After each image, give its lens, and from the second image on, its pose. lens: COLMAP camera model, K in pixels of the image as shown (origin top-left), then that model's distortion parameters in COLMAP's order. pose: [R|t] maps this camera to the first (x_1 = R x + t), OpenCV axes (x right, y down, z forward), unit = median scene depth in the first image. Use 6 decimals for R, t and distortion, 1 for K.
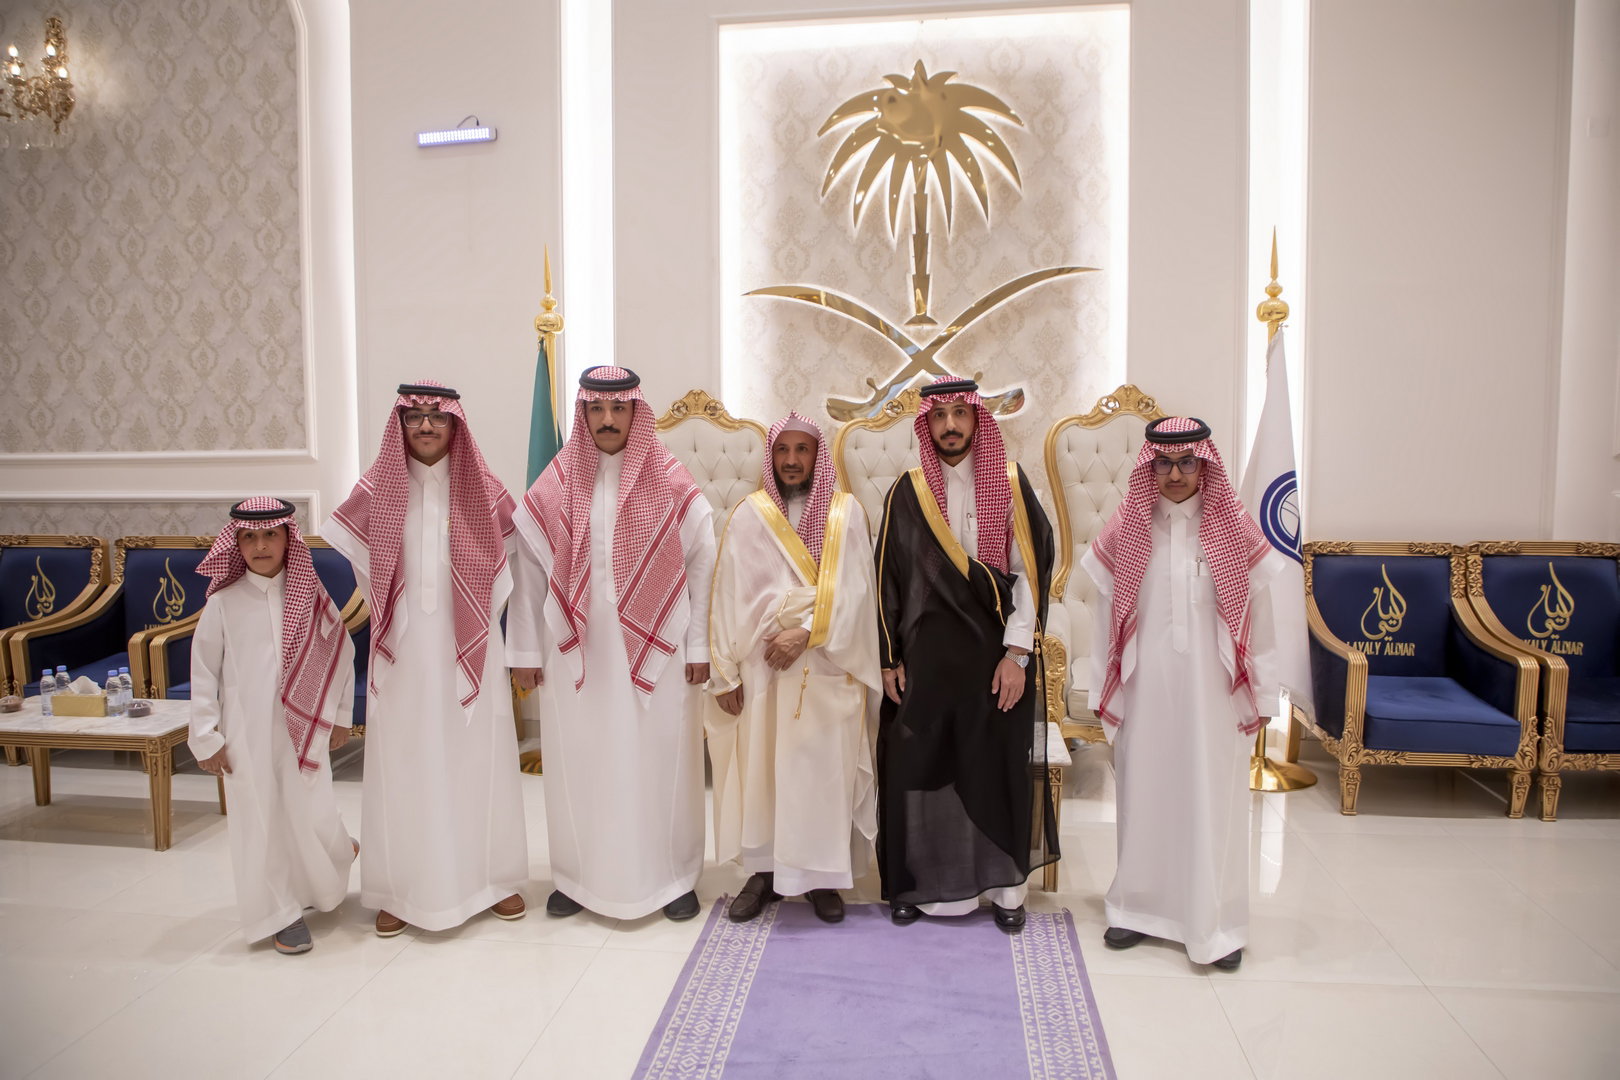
lens RADIAL K [[1136.7, 0, 785.5], [0, 1136.7, 546.0], [0, 0, 1]] dist [-0.084043, 0.041303]
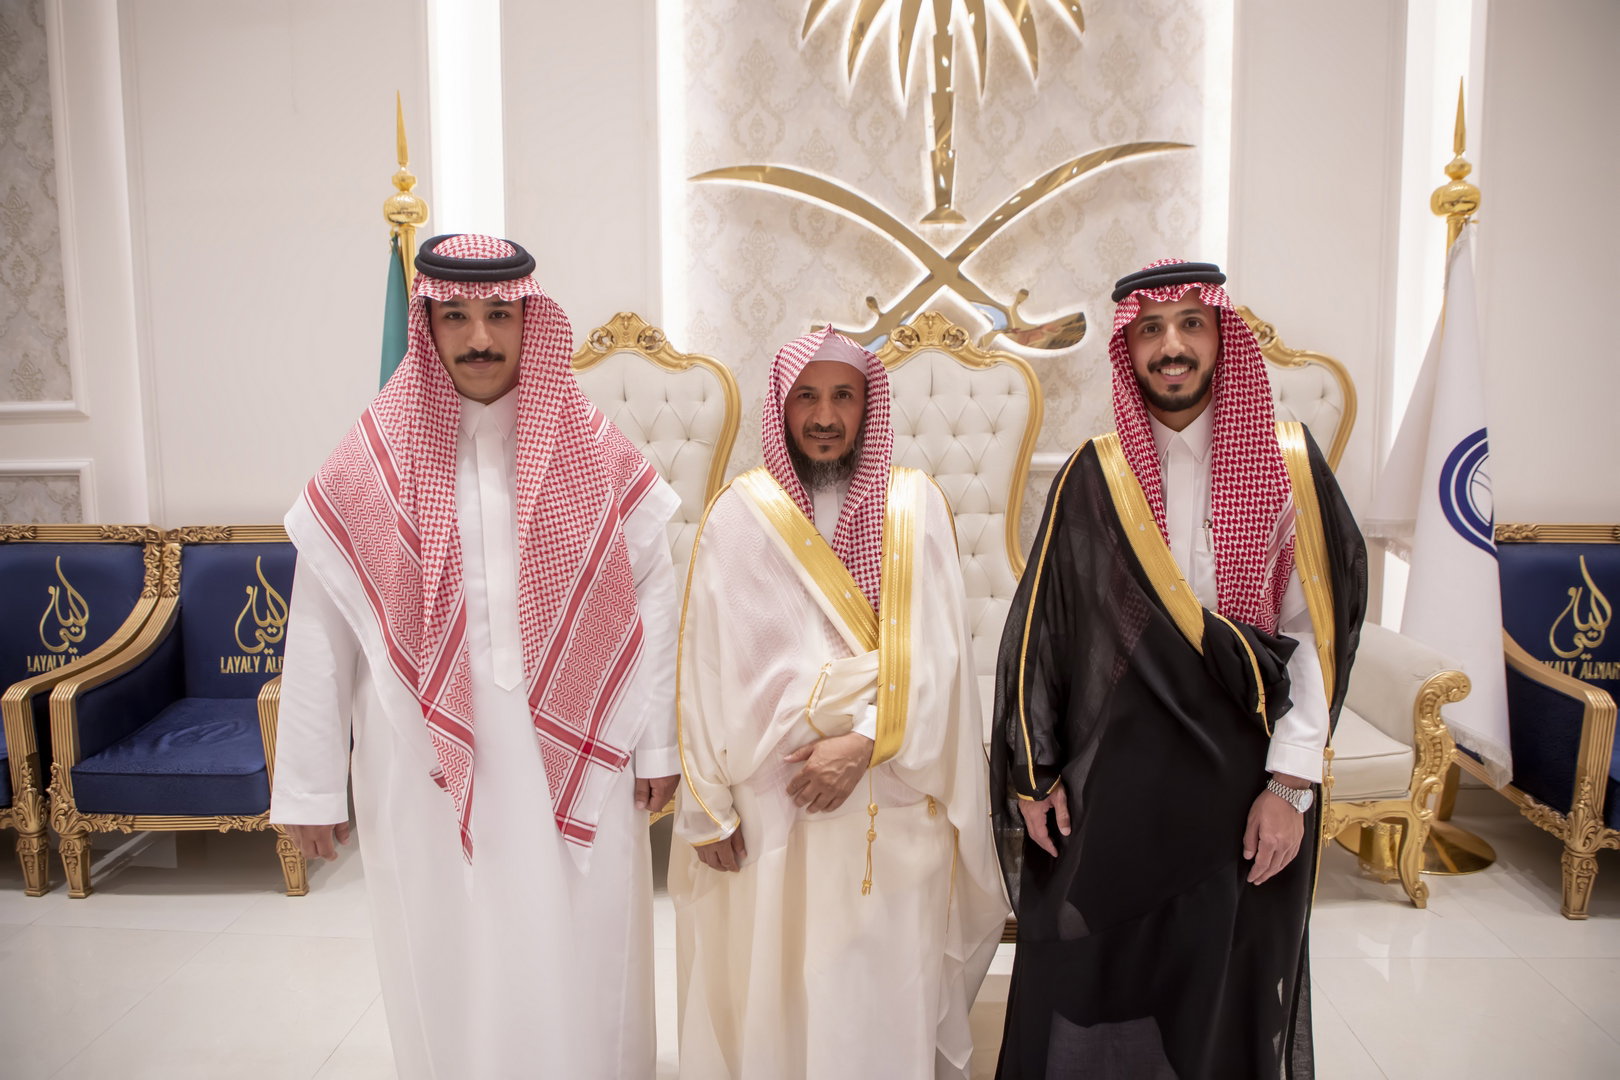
lens RADIAL K [[1136.7, 0, 753.7], [0, 1136.7, 531.7], [0, 0, 1]] dist [-0.084043, 0.041303]
pose [[0.997907, -0.009964, 0.063899, -0.045909], [0.007949, 0.999465, 0.031711, -0.024499], [-0.064181, -0.031136, 0.997452, 0.295376]]
